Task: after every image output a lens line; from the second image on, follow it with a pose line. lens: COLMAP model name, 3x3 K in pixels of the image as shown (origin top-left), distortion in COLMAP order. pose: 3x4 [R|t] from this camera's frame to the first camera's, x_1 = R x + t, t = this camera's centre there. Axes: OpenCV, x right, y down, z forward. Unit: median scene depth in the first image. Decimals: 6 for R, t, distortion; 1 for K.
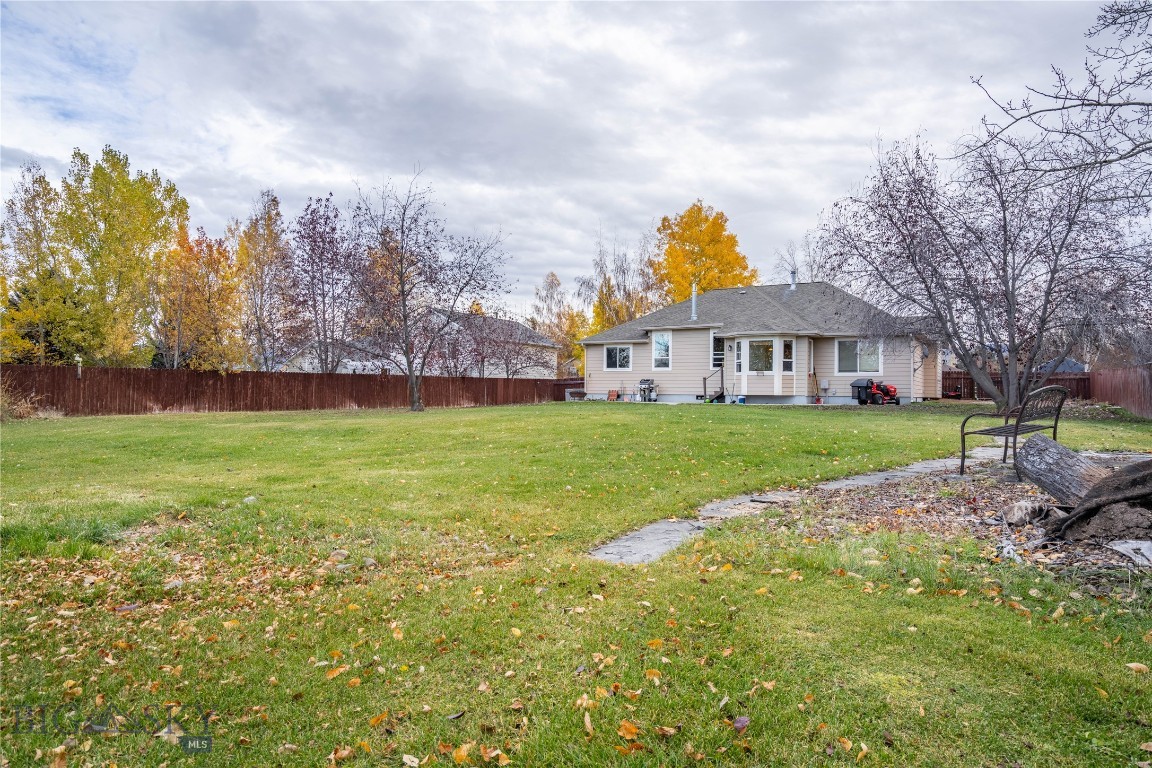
lens RADIAL K [[683.3, 0, 576.0], [0, 683.3, 384.0], [0, 0, 1]] dist [-0.002633, 0.001898]
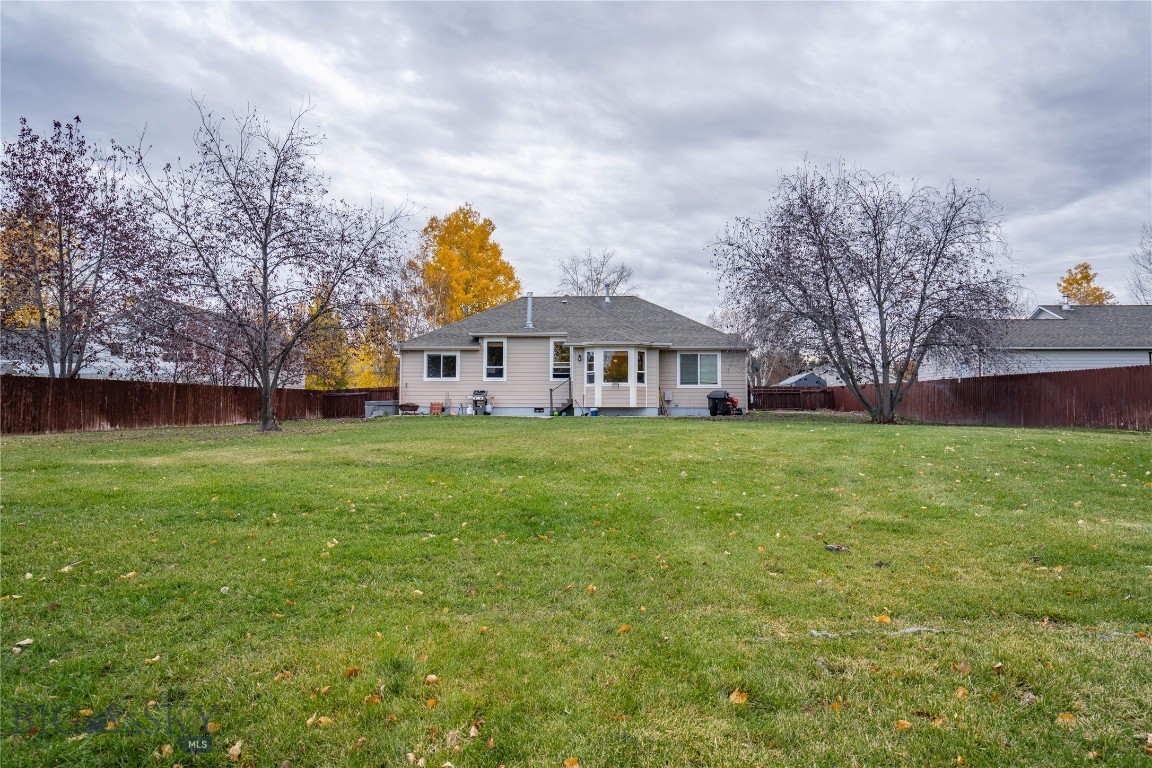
lens RADIAL K [[683.3, 0, 576.0], [0, 683.3, 384.0], [0, 0, 1]] dist [-0.002633, 0.001898]
pose [[0.890990, 0.010622, 0.453899, -0.202341], [-0.001693, 0.999797, -0.020074, 0.002724], [-0.454021, 0.017117, 0.890827, 0.146667]]
